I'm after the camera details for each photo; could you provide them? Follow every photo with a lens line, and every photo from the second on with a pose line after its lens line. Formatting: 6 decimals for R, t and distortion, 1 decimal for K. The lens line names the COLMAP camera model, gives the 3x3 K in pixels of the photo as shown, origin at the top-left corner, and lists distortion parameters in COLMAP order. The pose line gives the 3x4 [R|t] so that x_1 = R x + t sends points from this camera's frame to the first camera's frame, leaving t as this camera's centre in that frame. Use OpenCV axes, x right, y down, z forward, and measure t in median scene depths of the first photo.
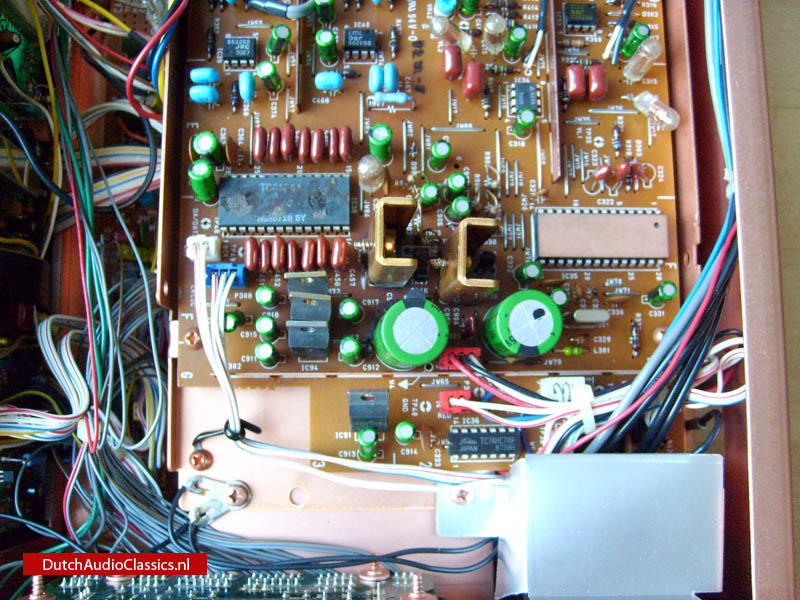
lens RADIAL K [[831.1, 0, 400.0], [0, 831.1, 300.0], [0, 0, 1]] dist [-0.142644, 0.033474]
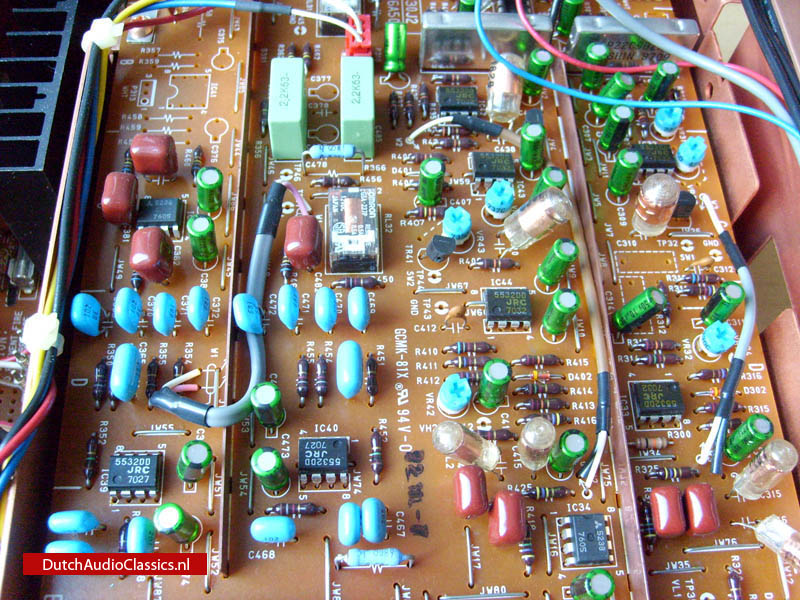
lens RADIAL K [[831.1, 0, 400.0], [0, 831.1, 300.0], [0, 0, 1]] dist [-0.142644, 0.033474]
pose [[0.999326, -0.024727, 0.027116, -0.003738], [0.032531, 0.938874, -0.342720, -0.208391], [-0.016984, 0.343372, 0.939046, 0.352944]]
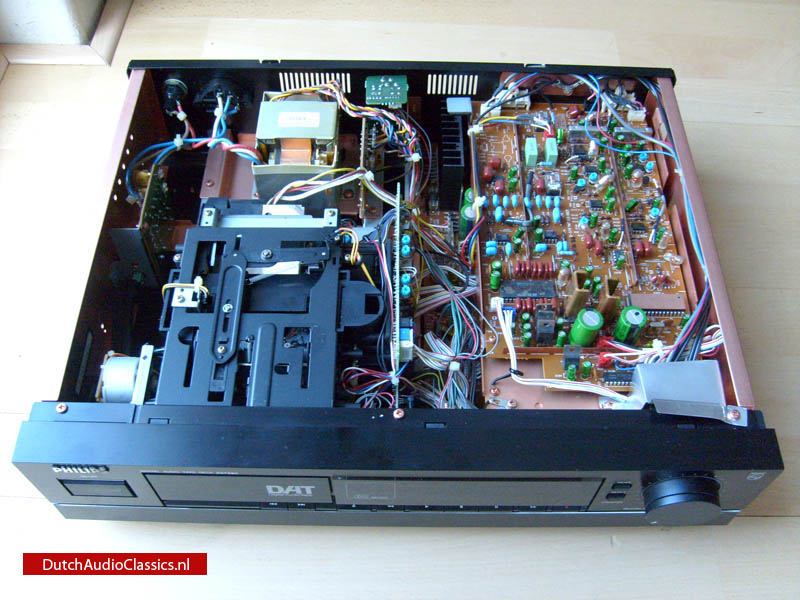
lens RADIAL K [[831.1, 0, 400.0], [0, 831.1, 300.0], [0, 0, 1]] dist [-0.142644, 0.033474]
pose [[0.999438, -0.006409, -0.032911, -0.422290], [-0.009361, 0.889190, -0.457442, 1.002977], [0.032196, 0.457493, 0.888630, -1.146649]]
